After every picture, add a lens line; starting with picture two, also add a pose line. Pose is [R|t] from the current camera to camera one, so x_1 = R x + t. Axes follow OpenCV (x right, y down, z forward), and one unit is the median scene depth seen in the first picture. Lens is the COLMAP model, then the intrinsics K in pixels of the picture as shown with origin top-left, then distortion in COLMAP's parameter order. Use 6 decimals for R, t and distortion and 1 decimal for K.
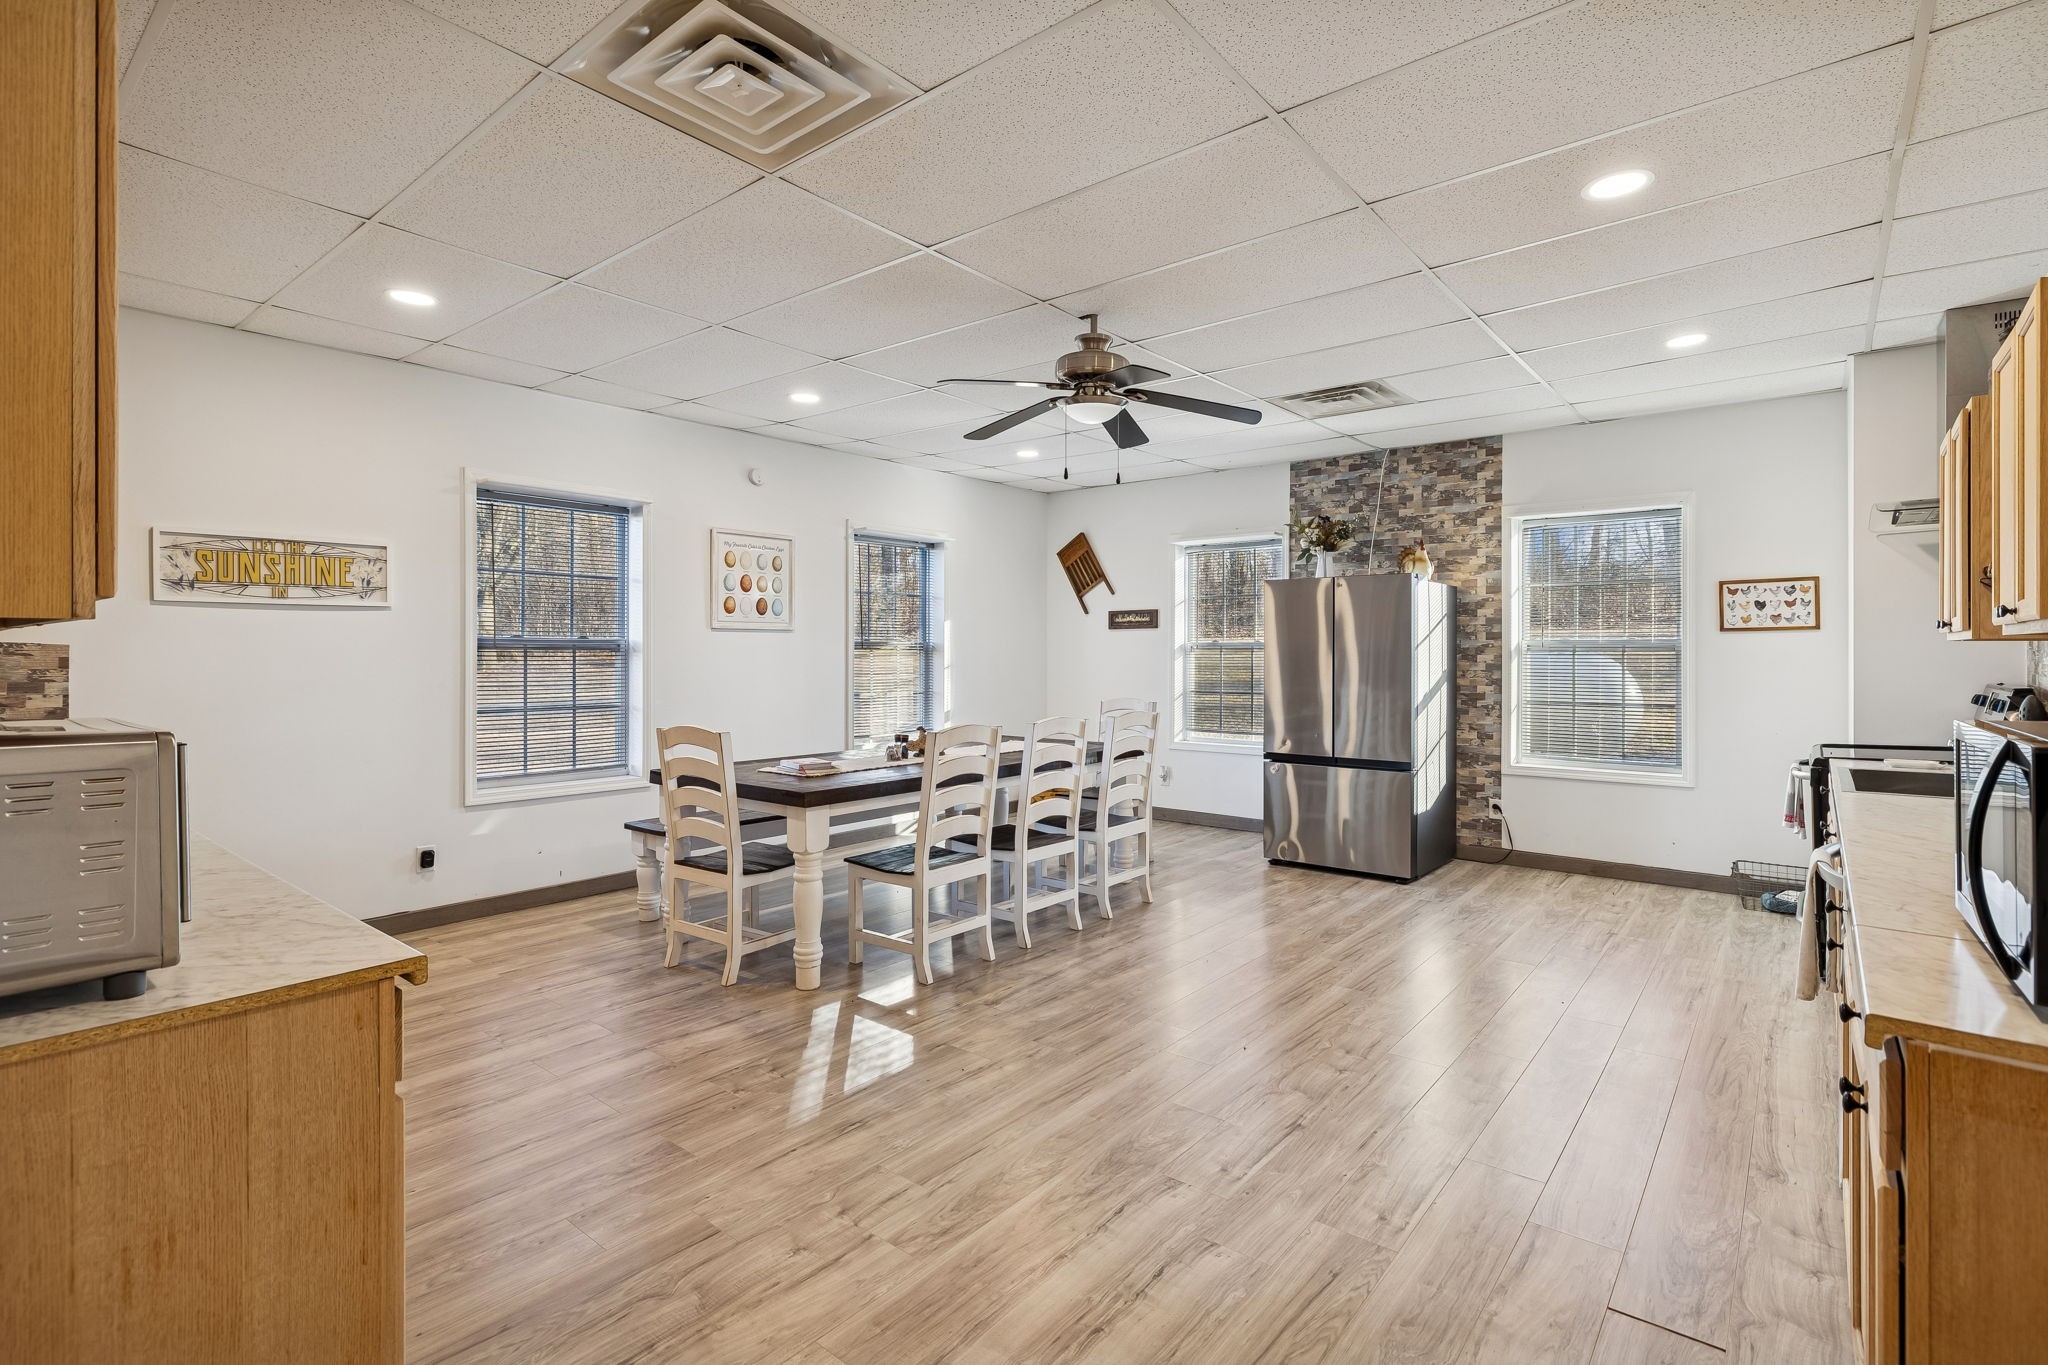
lens RADIAL K [[977.9, 0, 1031.4], [0, 977.9, 668.3], [0, 0, 1]] dist [-0.018868, -0.000152]
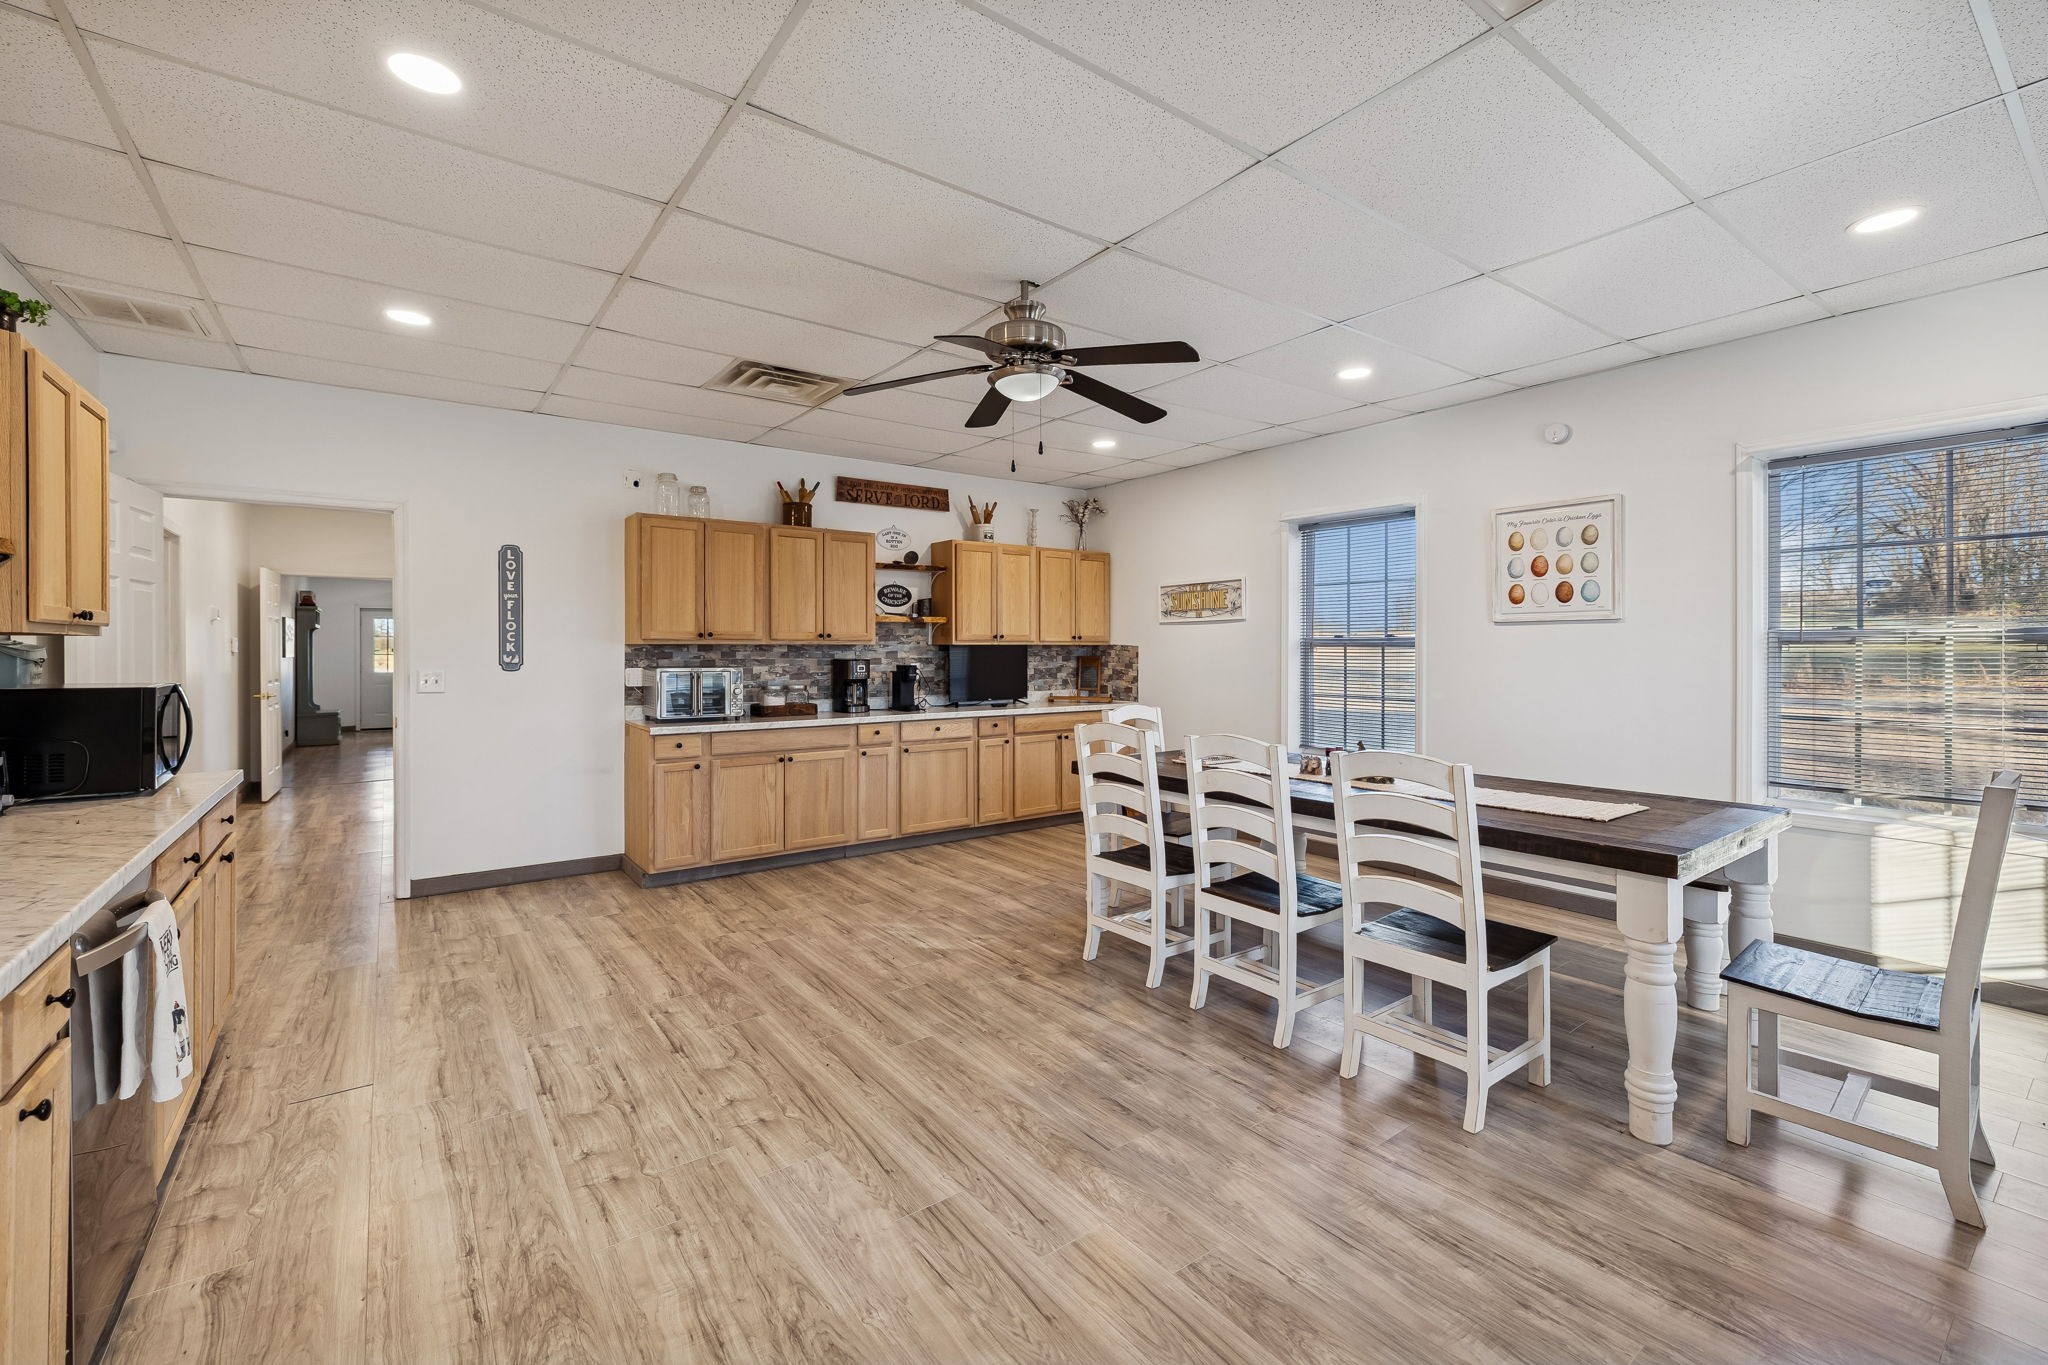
lens RADIAL K [[871.7, 0, 1028.6], [0, 871.7, 647.5], [0, 0, 1]] dist [0.003612, 0.000127]
pose [[-0.256419, -0.000153, -0.966566, 0.841658], [-0.010814, 0.999938, 0.002711, -0.022377], [0.966505, 0.011148, -0.256404, 1.183930]]
